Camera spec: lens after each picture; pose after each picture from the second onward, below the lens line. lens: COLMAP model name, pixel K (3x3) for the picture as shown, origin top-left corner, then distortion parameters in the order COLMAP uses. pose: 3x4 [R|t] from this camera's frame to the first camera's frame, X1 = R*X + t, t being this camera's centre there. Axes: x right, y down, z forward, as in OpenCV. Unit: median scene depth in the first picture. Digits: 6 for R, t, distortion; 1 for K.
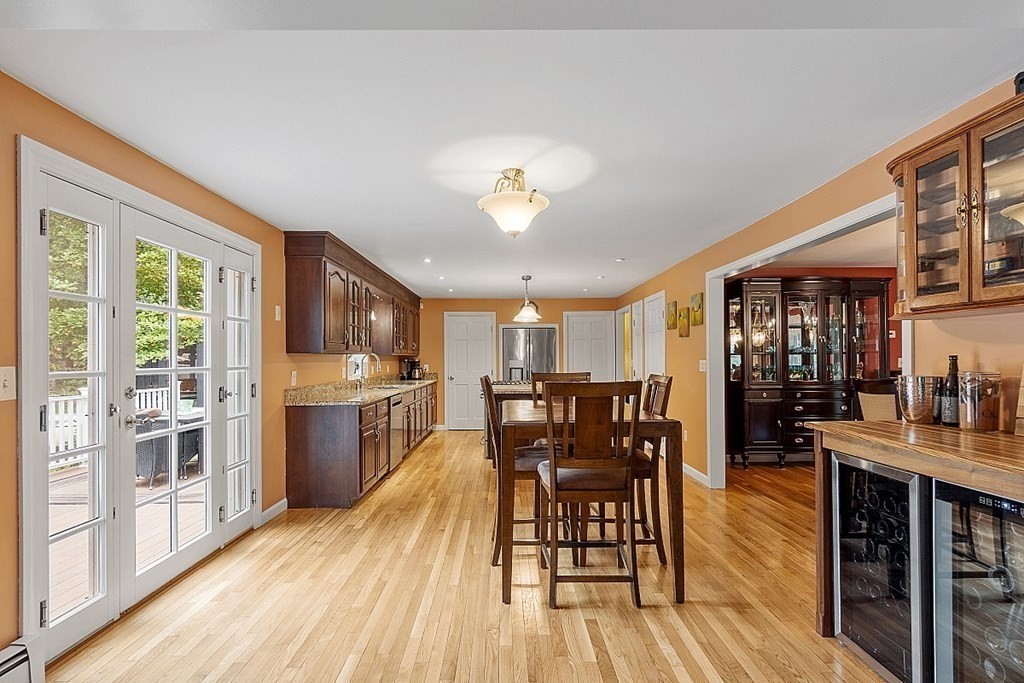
lens RADIAL K [[514.2, 0, 495.9], [0, 514.2, 356.3], [0, 0, 1]] dist [-0.003970, -0.000231]
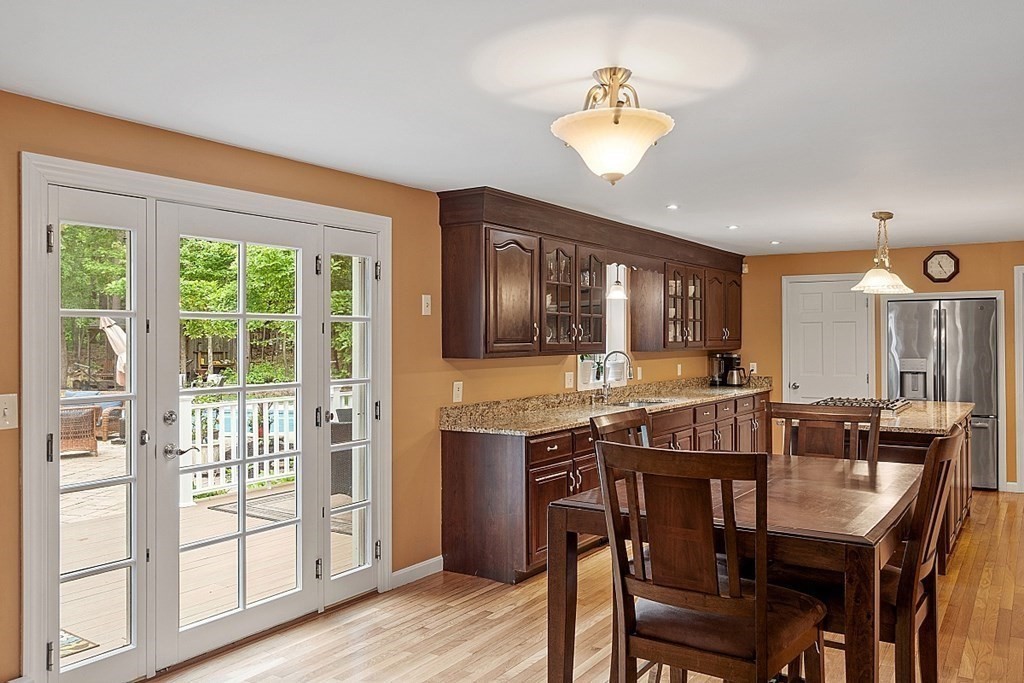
lens RADIAL K [[772.9, 0, 517.8], [0, 772.9, 332.1], [0, 0, 1]] dist [-0.003853, 0.008407]
pose [[0.836821, -0.002808, -0.547469, 0.288783], [0.001964, 0.999996, -0.002126, -0.040900], [0.547473, 0.000703, 0.836823, 0.135771]]
